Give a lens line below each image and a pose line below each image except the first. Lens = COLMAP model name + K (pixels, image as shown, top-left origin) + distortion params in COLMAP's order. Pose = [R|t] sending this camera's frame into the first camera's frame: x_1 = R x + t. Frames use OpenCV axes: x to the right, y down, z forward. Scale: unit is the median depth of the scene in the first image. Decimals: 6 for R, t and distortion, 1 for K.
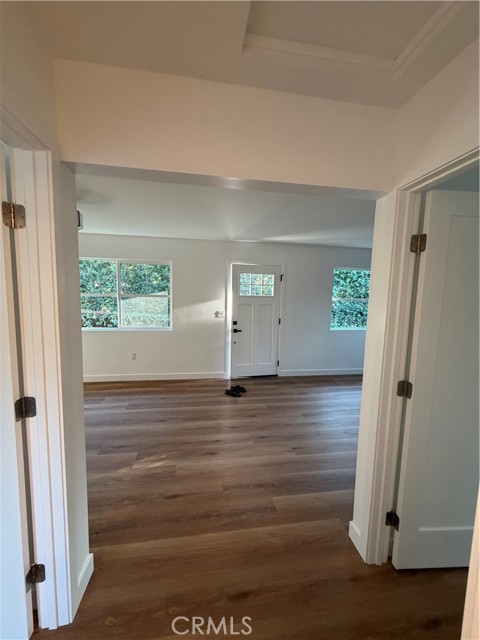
lens RADIAL K [[256.3, 0, 239.5], [0, 256.3, 322.9], [0, 0, 1]] dist [0.003452, 0.000220]
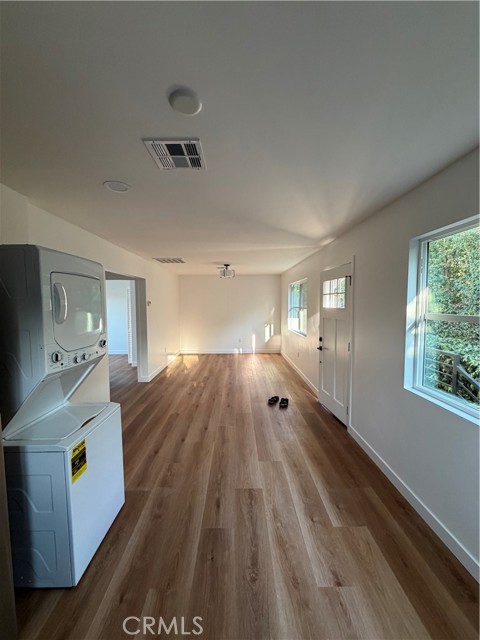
lens RADIAL K [[256.3, 0, 240.1], [0, 256.3, 319.0], [0, 0, 1]] dist [0.003452, 0.000220]
pose [[-0.152120, 0.033429, -0.987797, 1.080747], [-0.110628, 0.992572, 0.050627, -0.098570], [0.982151, 0.116980, -0.147292, 1.042388]]
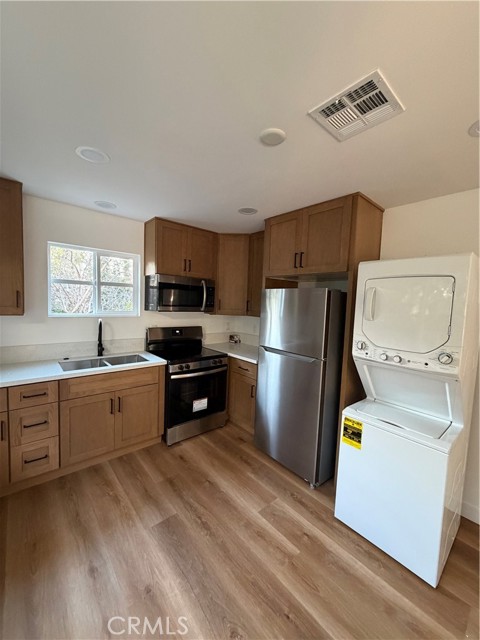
lens RADIAL K [[256.3, 0, 239.7], [0, 256.3, 319.7], [0, 0, 1]] dist [0.003452, 0.000220]
pose [[-0.523898, -0.108682, 0.844819, 0.463793], [0.041338, 0.987414, 0.152661, -0.125697], [-0.850777, 0.114902, -0.512811, 1.166700]]
